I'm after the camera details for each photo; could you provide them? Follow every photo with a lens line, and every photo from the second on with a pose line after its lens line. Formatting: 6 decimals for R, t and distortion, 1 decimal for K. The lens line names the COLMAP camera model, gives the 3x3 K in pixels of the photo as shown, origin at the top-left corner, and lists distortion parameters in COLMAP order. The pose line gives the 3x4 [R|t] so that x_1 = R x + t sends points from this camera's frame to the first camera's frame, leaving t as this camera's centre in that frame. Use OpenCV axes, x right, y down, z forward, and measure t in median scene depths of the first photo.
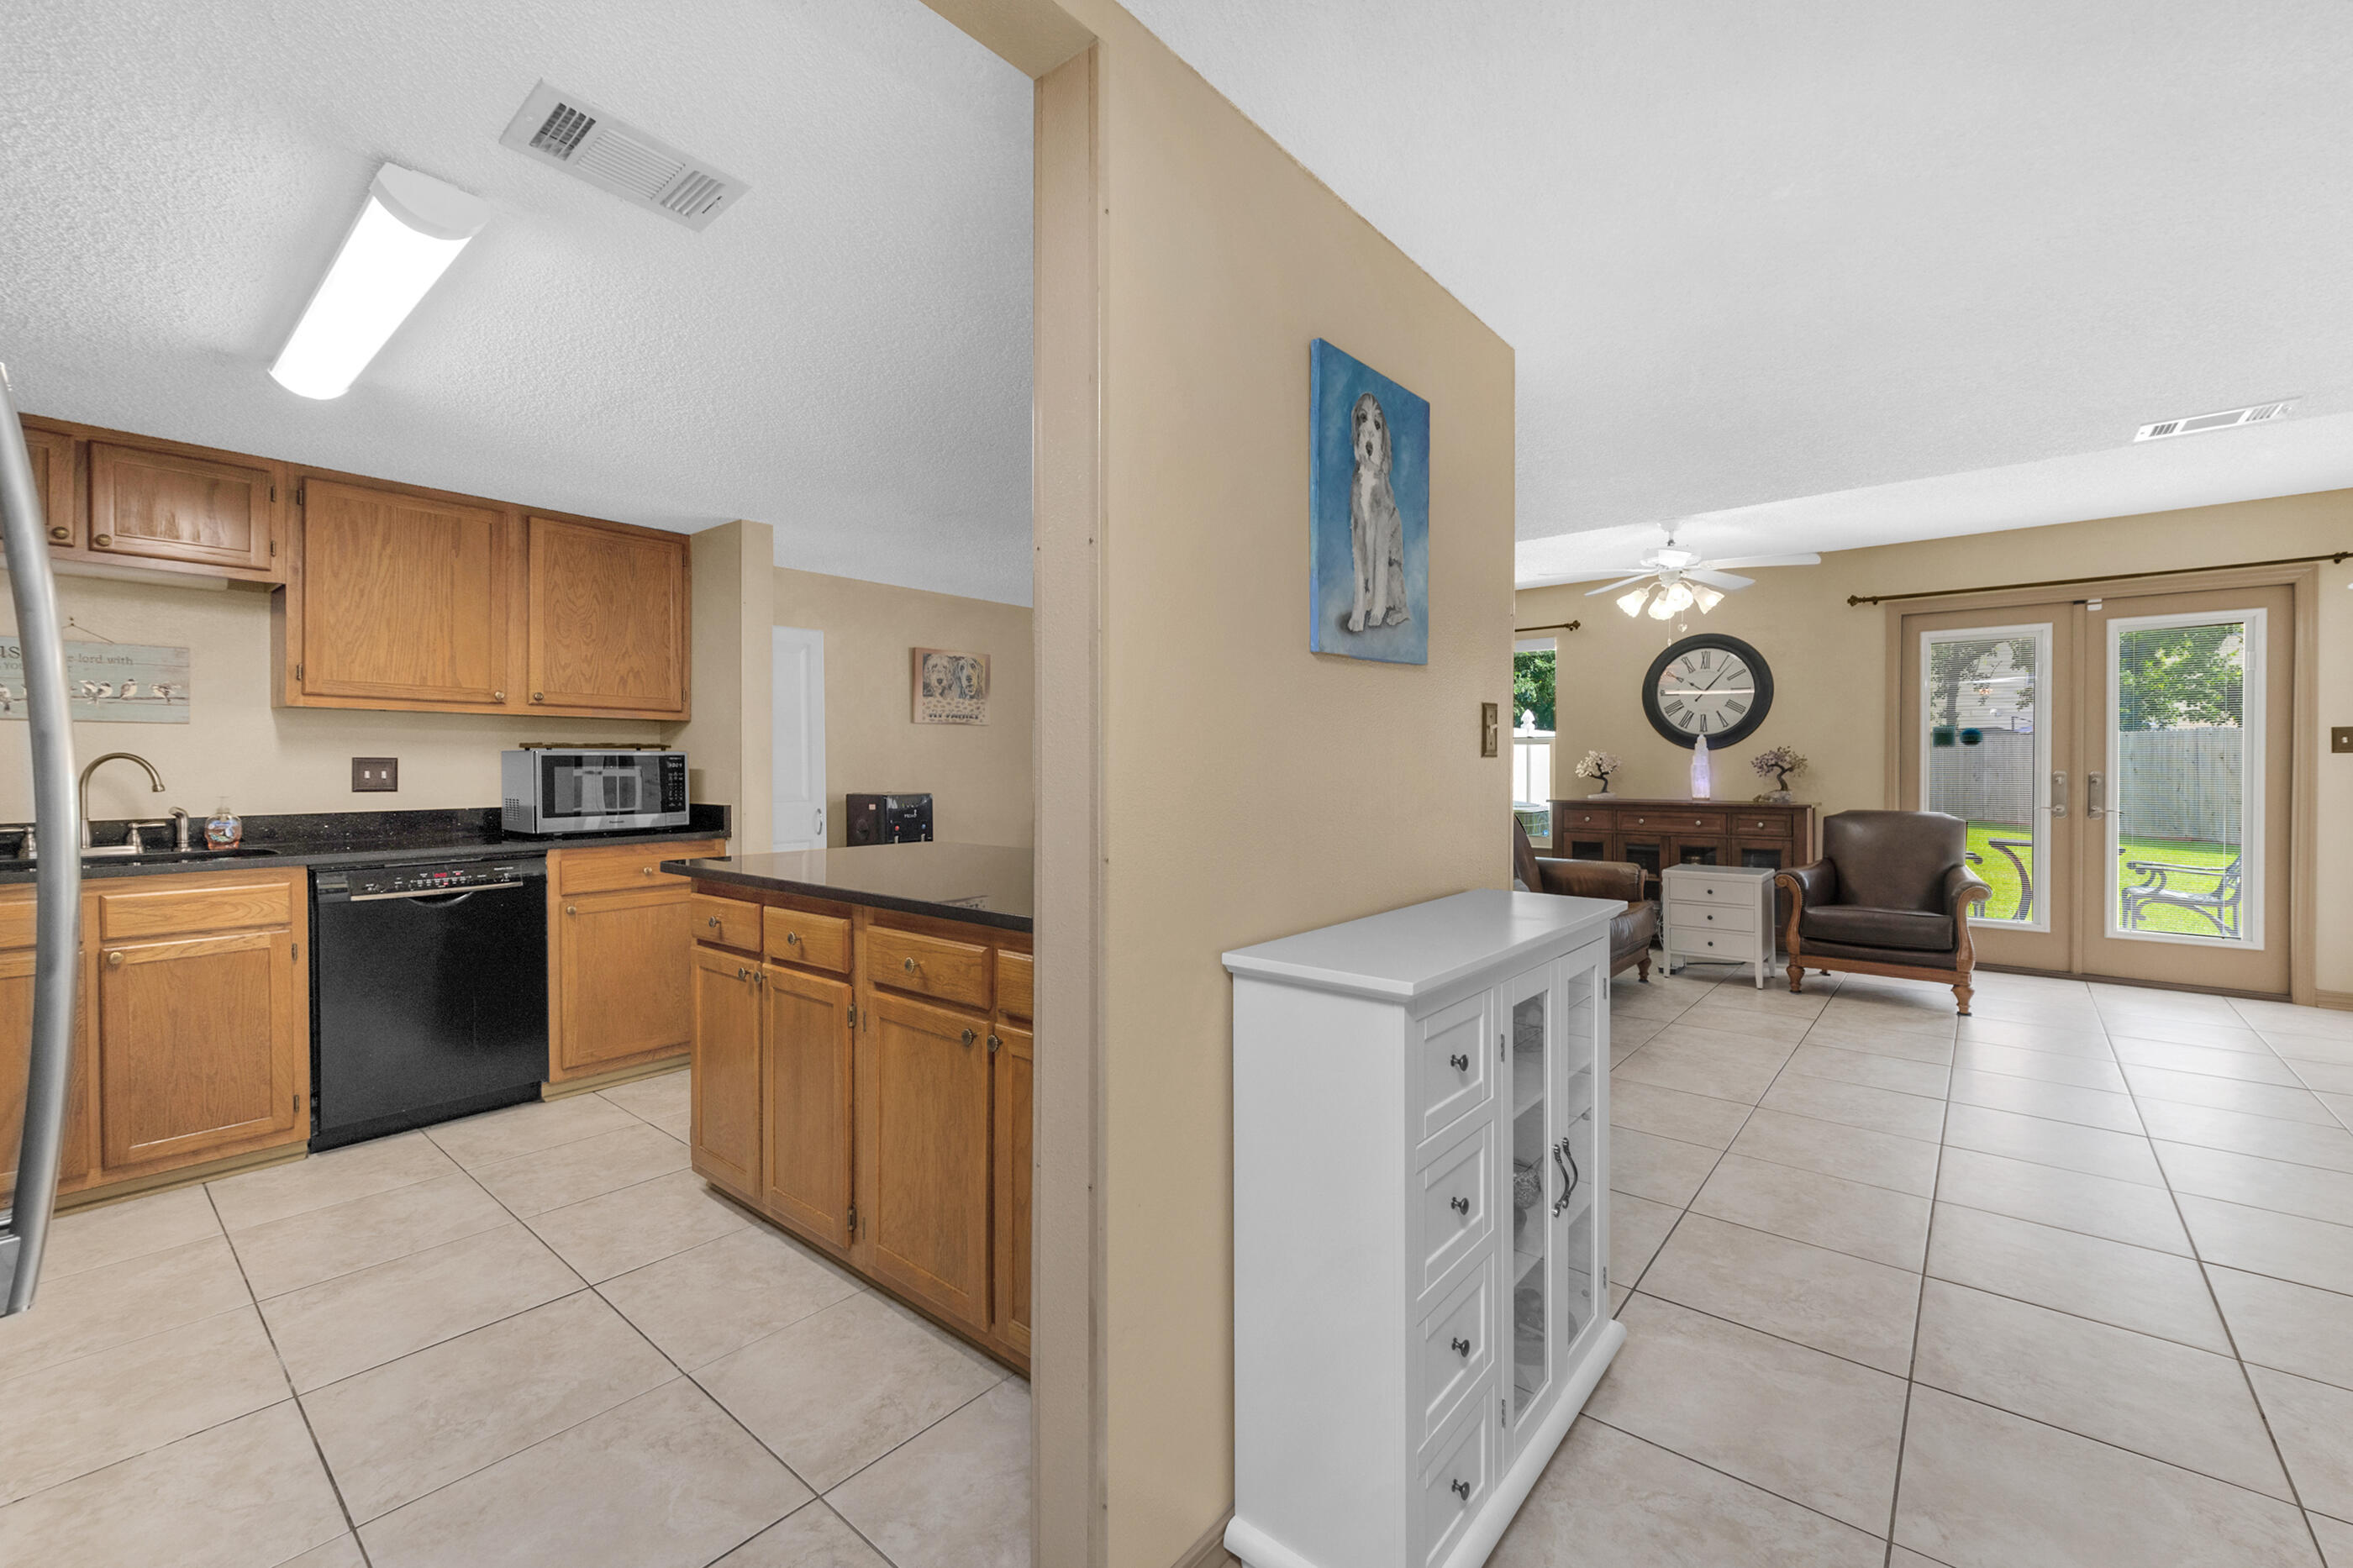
lens RADIAL K [[968.4, 0, 1181.1], [0, 968.4, 775.5], [0, 0, 1]] dist [0.010845, -0.004529]
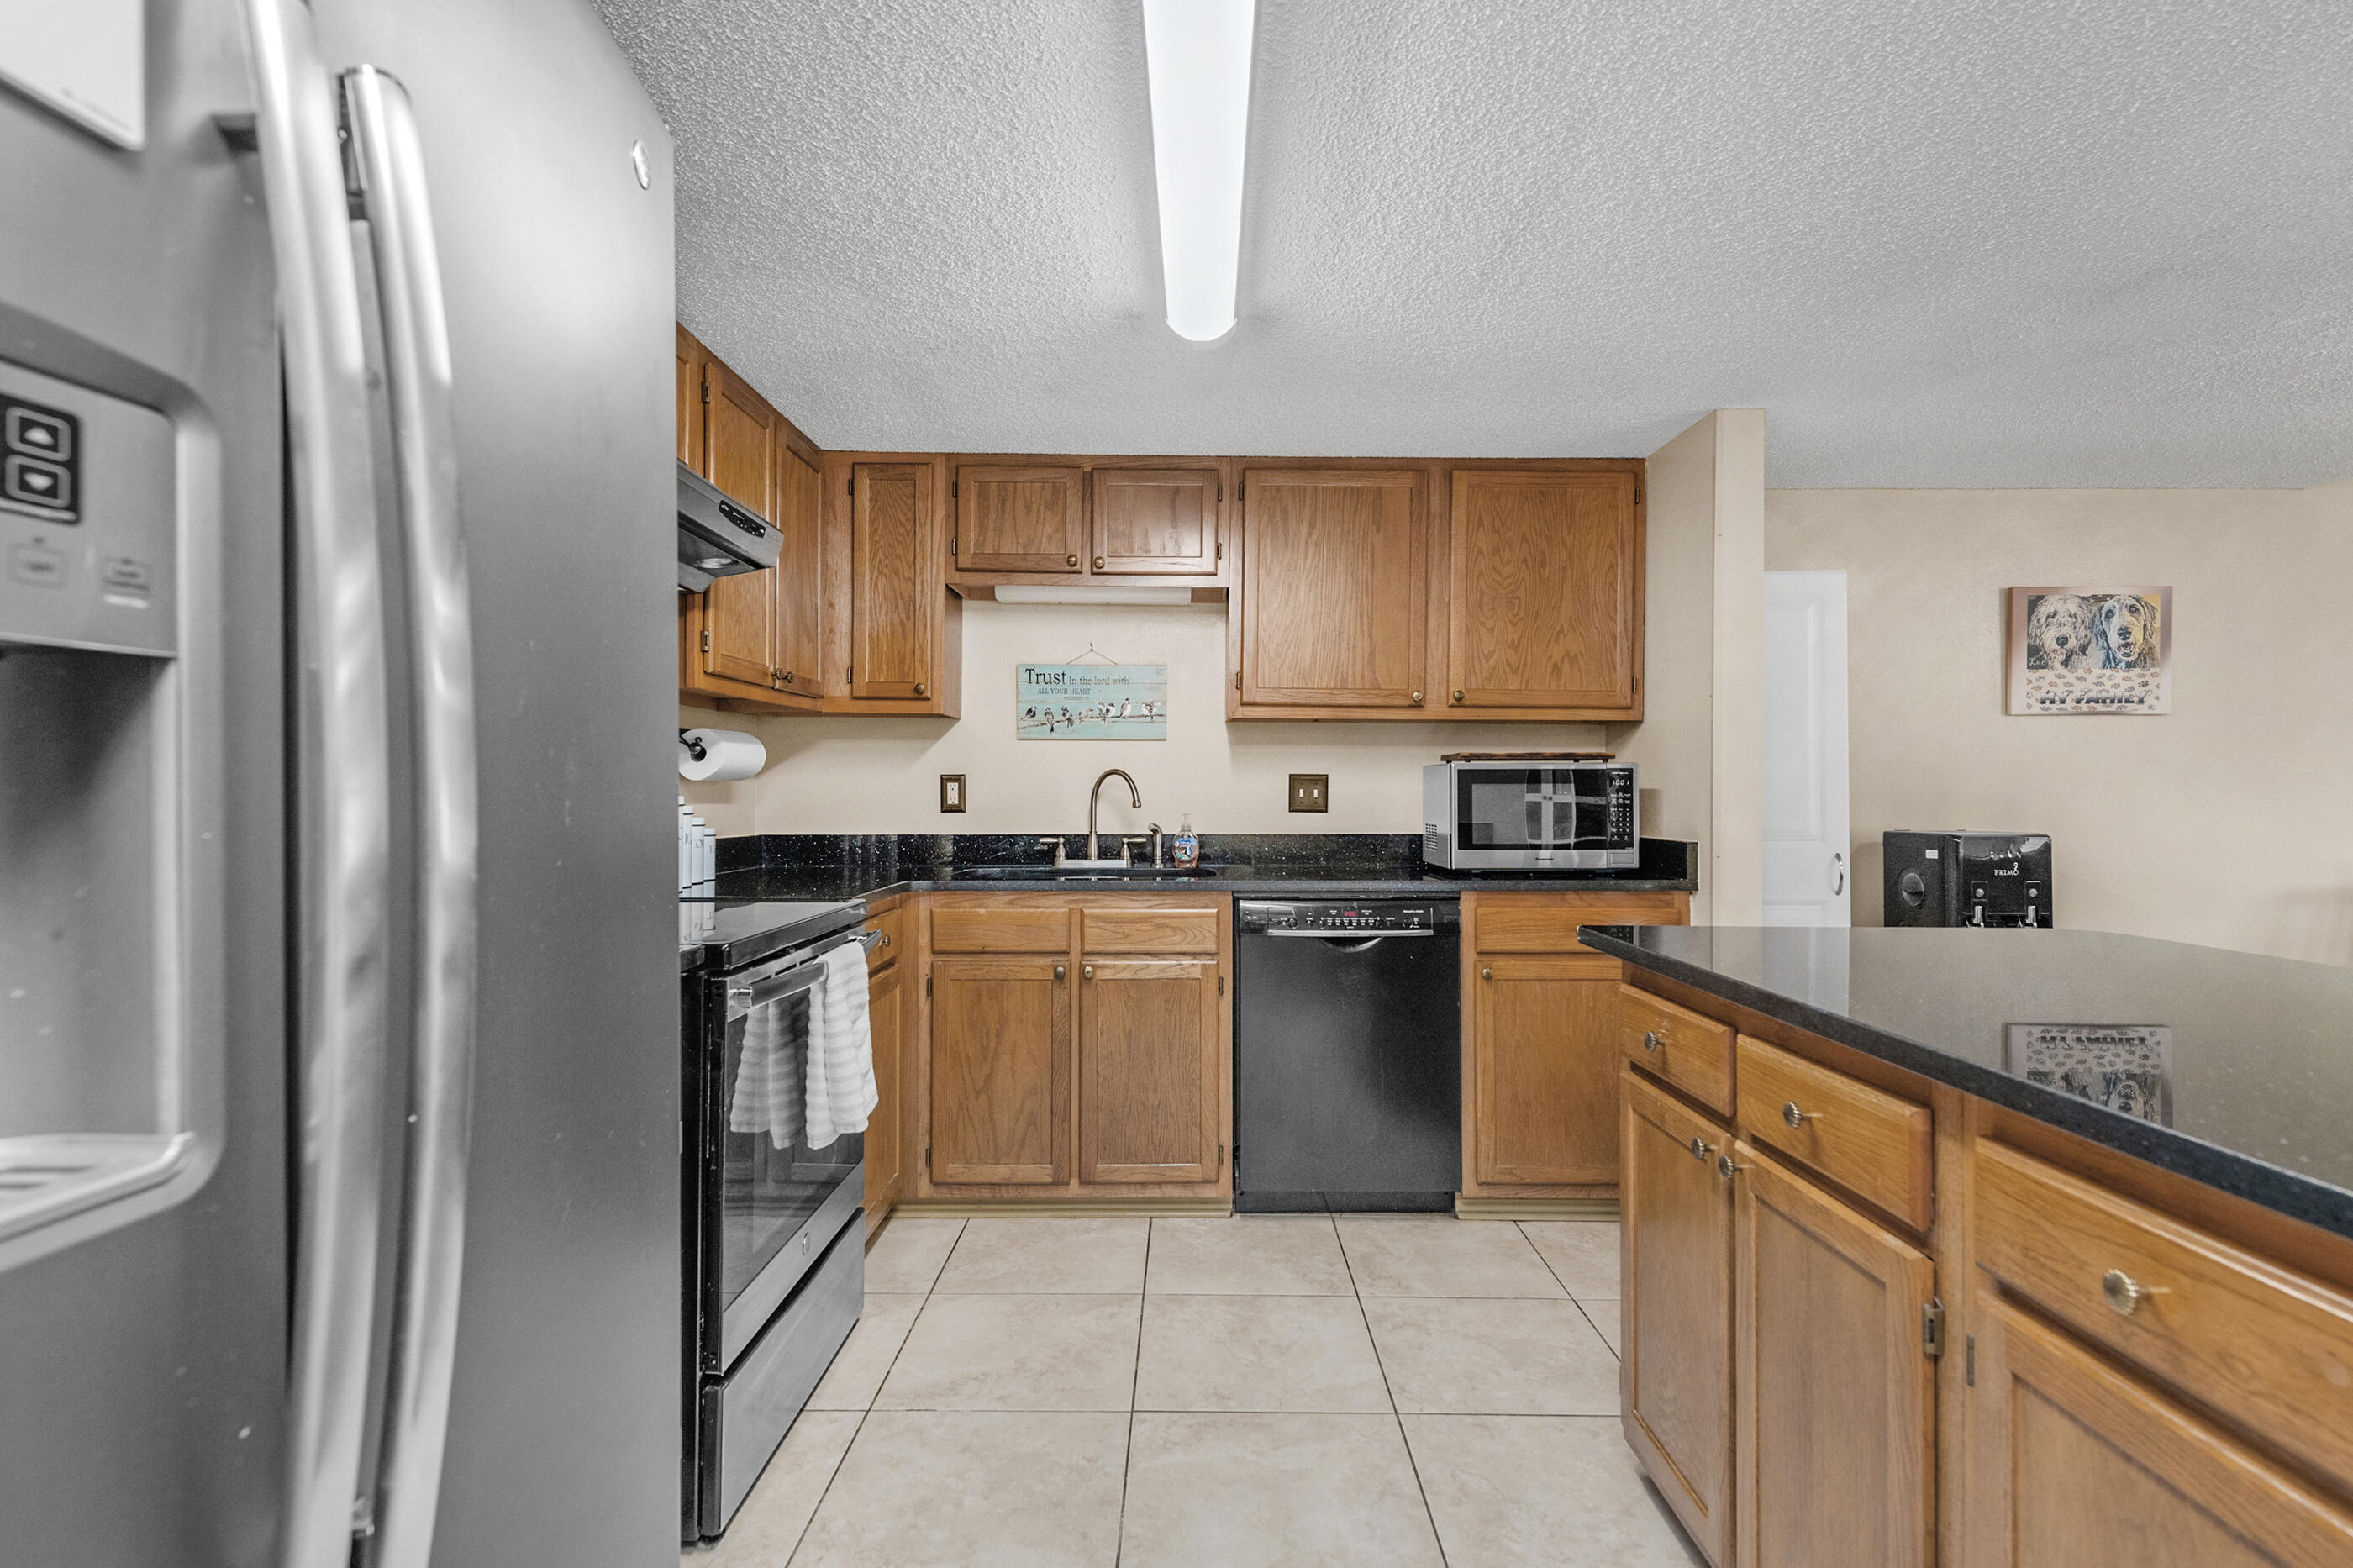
lens RADIAL K [[1236.5, 0, 1154.9], [0, 1236.5, 769.3], [0, 0, 1]] dist [0.015116, -0.002661]
pose [[0.654108, -0.007047, -0.756368, -0.041922], [-0.013033, 0.999703, -0.020586, 0.002028], [0.756289, 0.023323, 0.653822, 0.105885]]
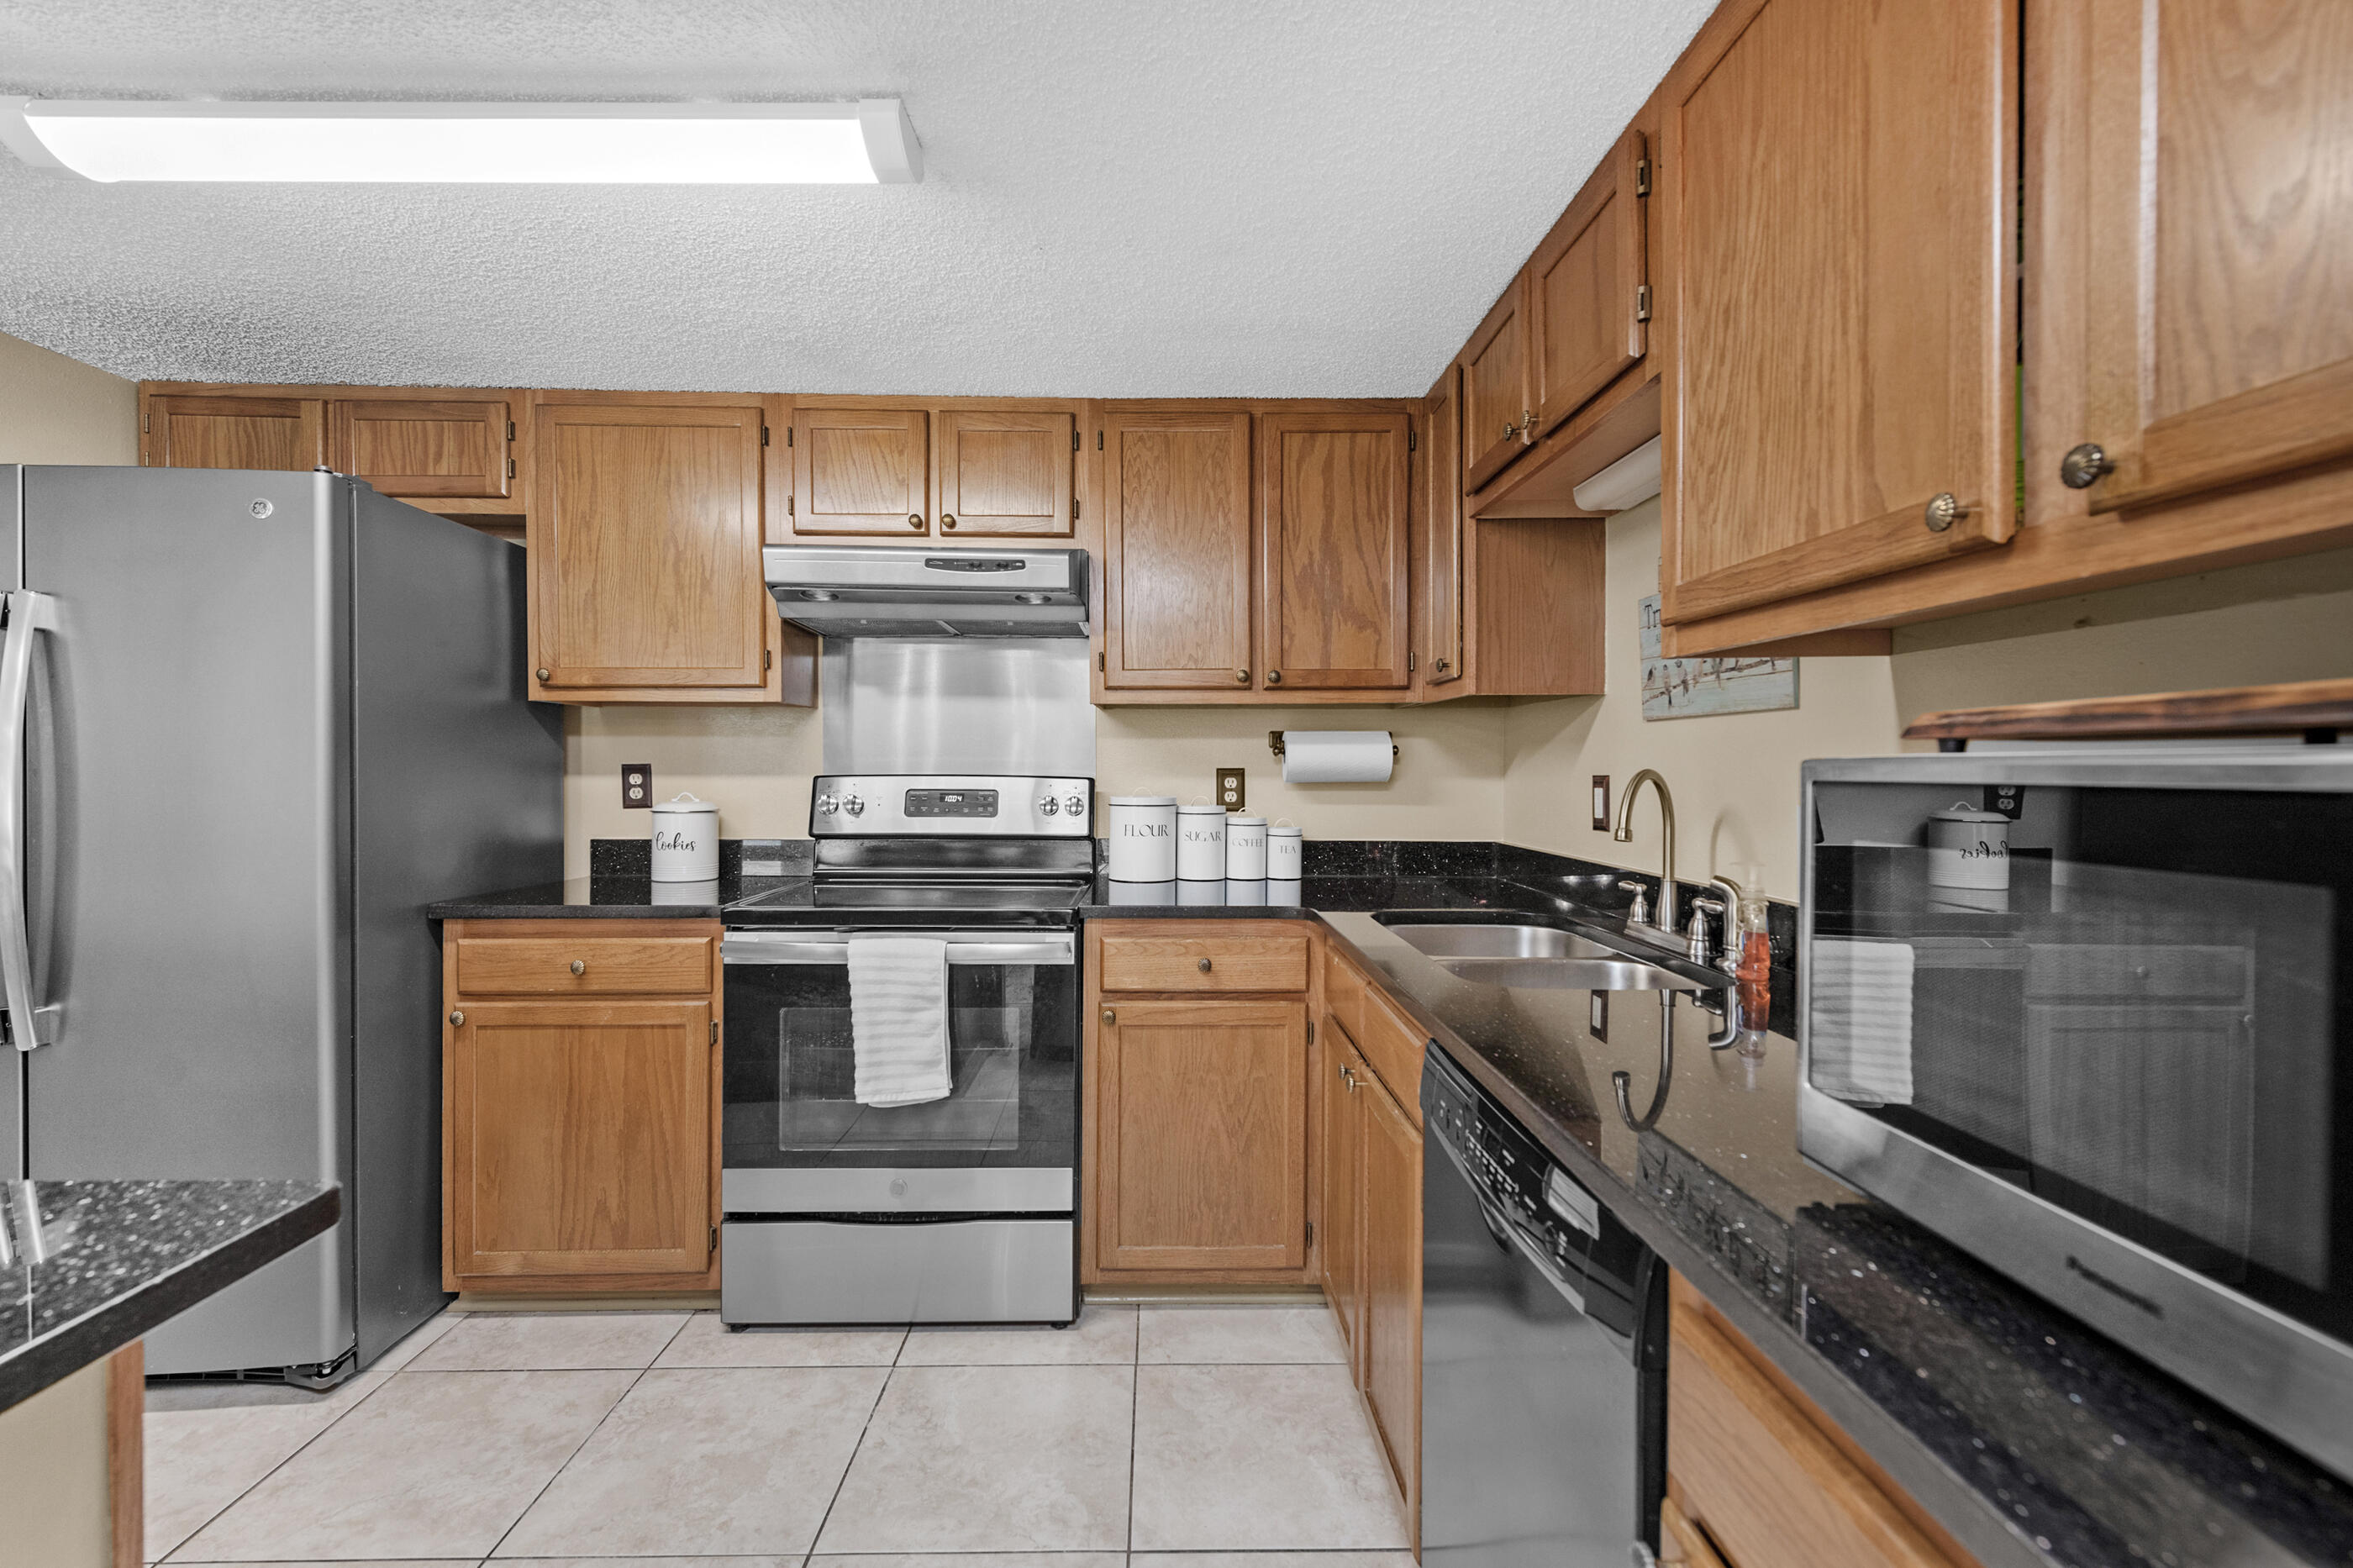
lens RADIAL K [[1012.9, 0, 1191.8], [0, 1012.9, 776.4], [0, 0, 1]] dist [0.014718, -0.006448]
pose [[-0.723025, 0.006606, -0.690790, -0.272659], [-0.014337, 0.999595, 0.024565, -0.016080], [0.690673, 0.027665, -0.722638, 0.706370]]
